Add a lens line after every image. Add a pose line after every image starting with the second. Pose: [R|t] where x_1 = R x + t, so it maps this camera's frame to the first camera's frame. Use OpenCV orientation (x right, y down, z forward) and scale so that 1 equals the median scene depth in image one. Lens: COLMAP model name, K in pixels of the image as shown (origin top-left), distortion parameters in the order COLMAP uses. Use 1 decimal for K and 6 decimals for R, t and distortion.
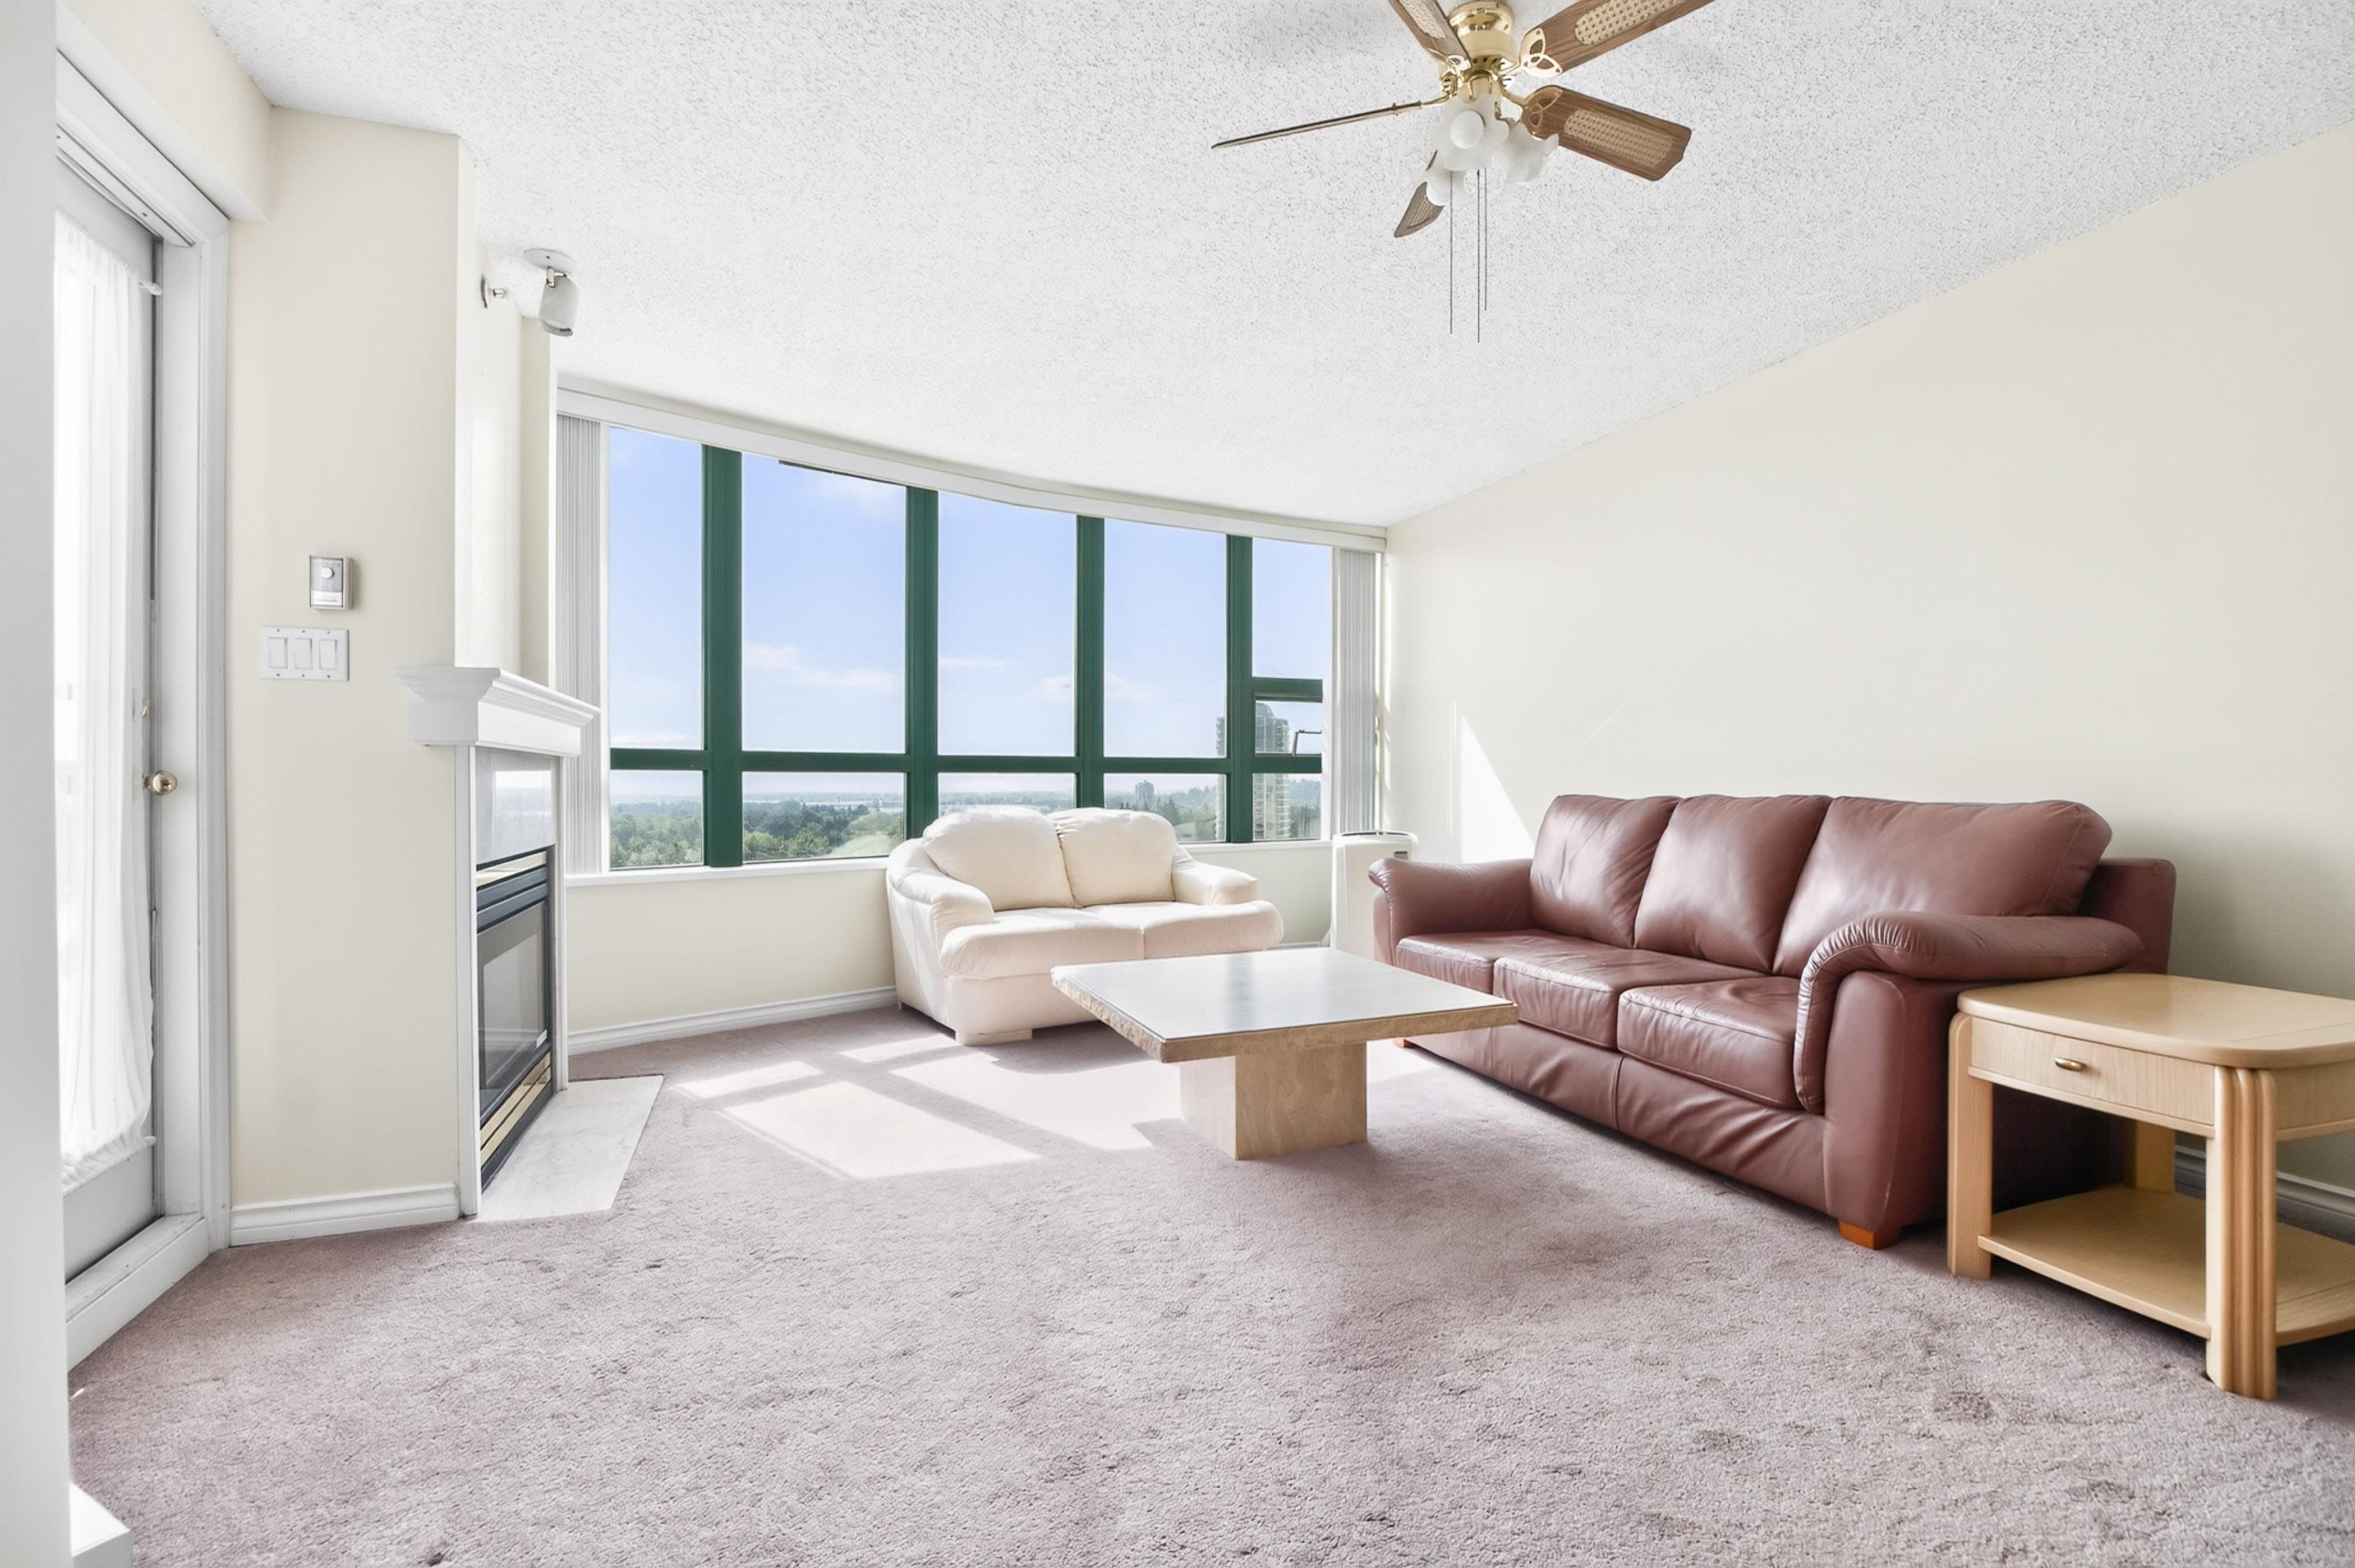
lens RADIAL K [[1094.7, 0, 1189.3], [0, 1094.7, 778.5], [0, 0, 1]] dist [-0.016331, 0.000725]
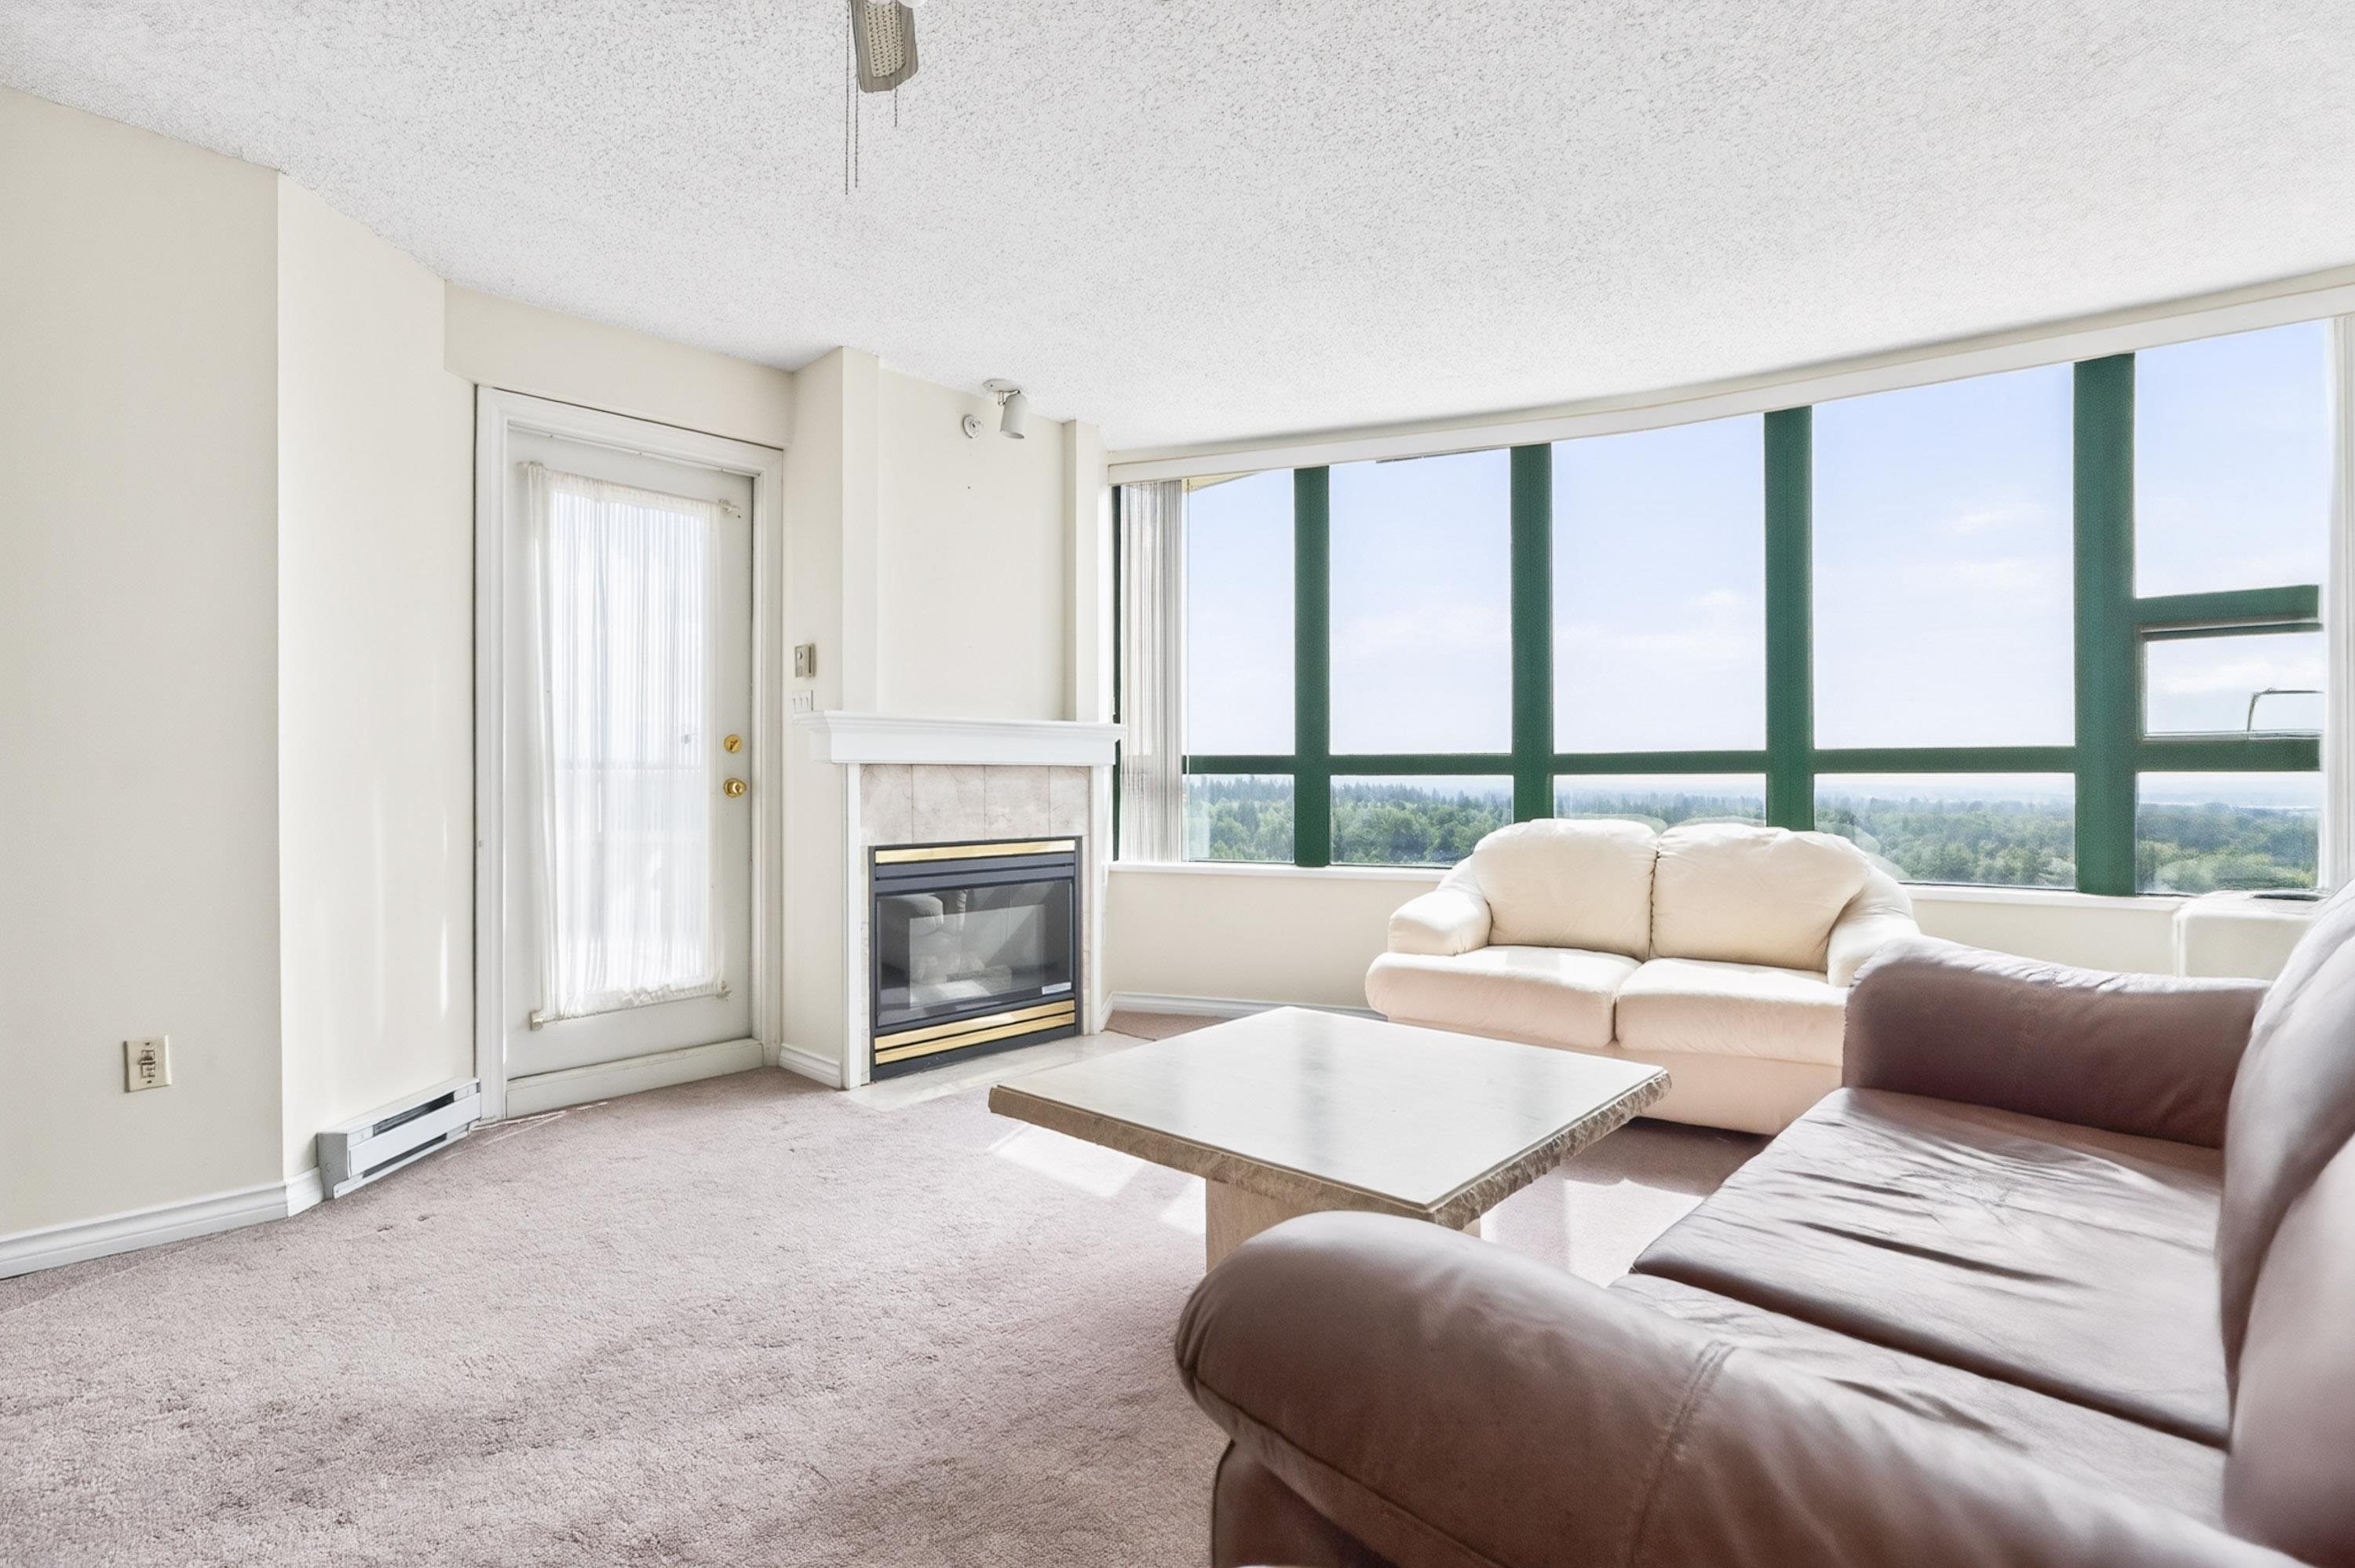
lens RADIAL K [[1094.7, 0, 1189.3], [0, 1094.7, 778.5], [0, 0, 1]] dist [-0.016331, 0.000725]
pose [[0.436963, -0.004753, -0.899467, 0.425983], [0.002675, 0.999988, -0.003985, 0.000396], [0.899476, -0.000665, 0.436970, 0.395186]]
